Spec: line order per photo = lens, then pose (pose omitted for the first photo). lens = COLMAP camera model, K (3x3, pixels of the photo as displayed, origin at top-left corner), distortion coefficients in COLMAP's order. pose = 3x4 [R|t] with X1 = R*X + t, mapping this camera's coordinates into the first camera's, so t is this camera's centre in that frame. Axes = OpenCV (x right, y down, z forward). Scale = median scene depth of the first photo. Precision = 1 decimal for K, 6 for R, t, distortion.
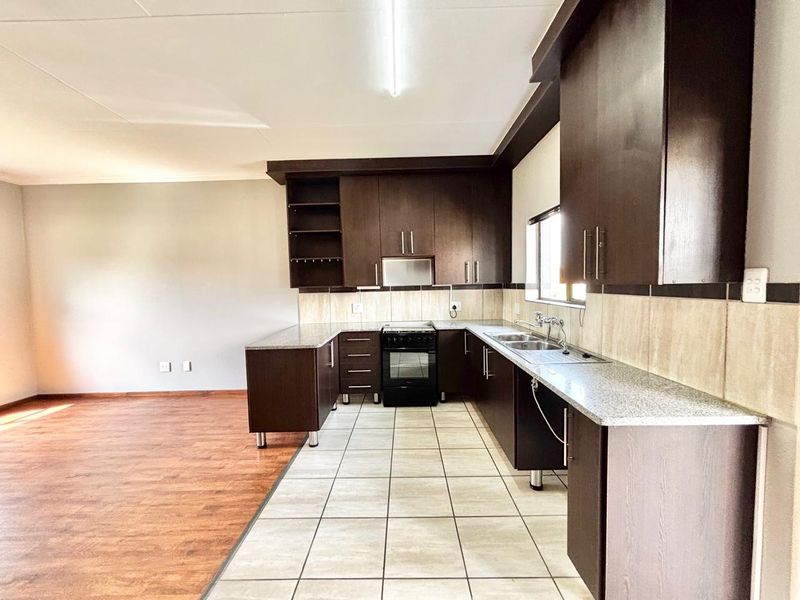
lens RADIAL K [[322.4, 0, 400.1], [0, 322.4, 300.7], [0, 0, 1]] dist [0.003647, 0.000147]
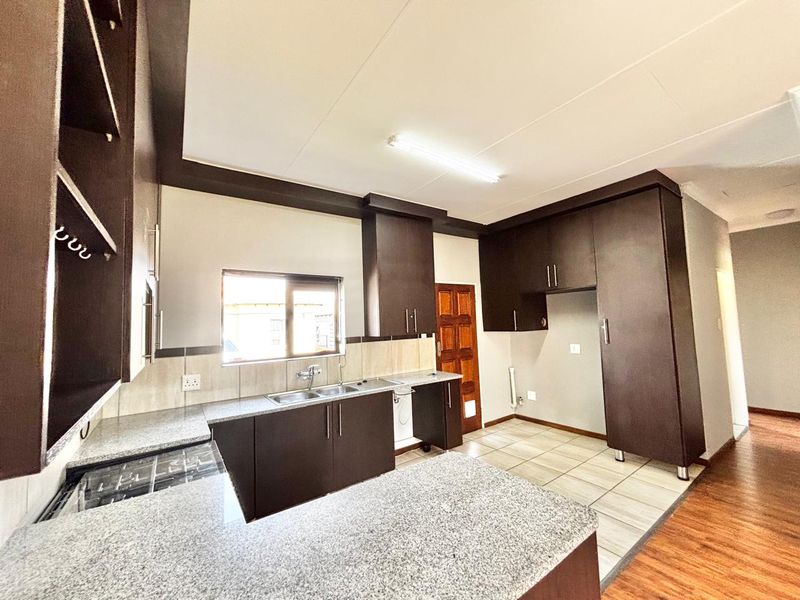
lens RADIAL K [[322.4, 0, 402.2], [0, 322.4, 298.5], [0, 0, 1]] dist [0.003647, 0.000147]
pose [[-0.590324, 0.101246, 0.800791, -0.628907], [0.092232, 0.994065, -0.057691, -0.095698], [-0.801879, 0.039802, -0.596159, 1.299171]]
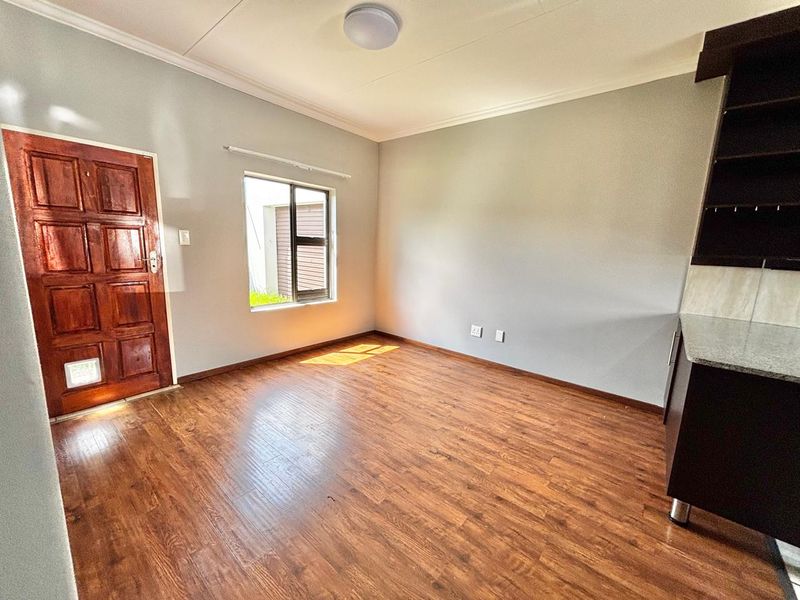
lens RADIAL K [[322.4, 0, 401.0], [0, 322.4, 299.7], [0, 0, 1]] dist [0.003647, 0.000147]
pose [[0.775134, 0.162001, -0.610674, -0.512629], [-0.094273, 0.985404, 0.141748, 0.011328], [0.624724, -0.052304, 0.779092, 0.229699]]
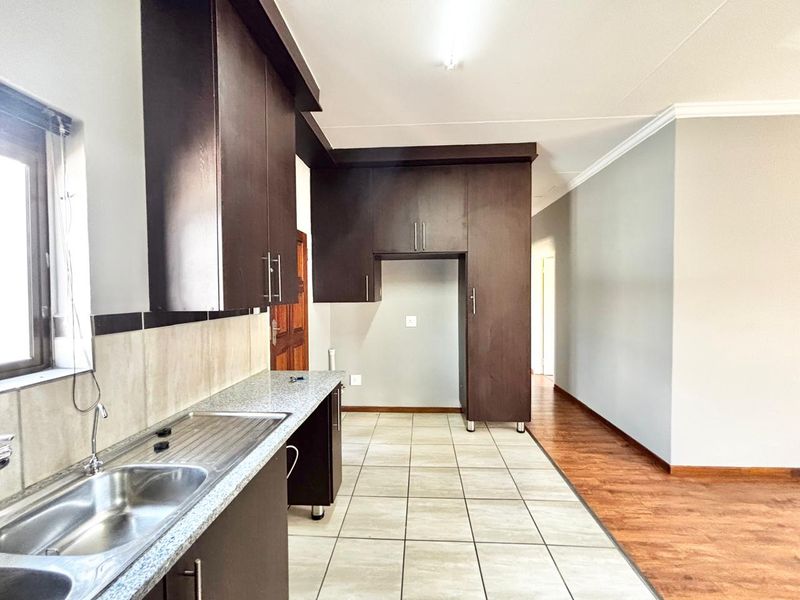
lens RADIAL K [[322.4, 0, 403.5], [0, 322.4, 299.2], [0, 0, 1]] dist [0.003647, 0.000147]
pose [[-0.998451, 0.030323, 0.046658, 0.067592], [0.033919, 0.996351, 0.078324, -0.078892], [-0.044112, 0.079785, -0.995836, 1.127940]]
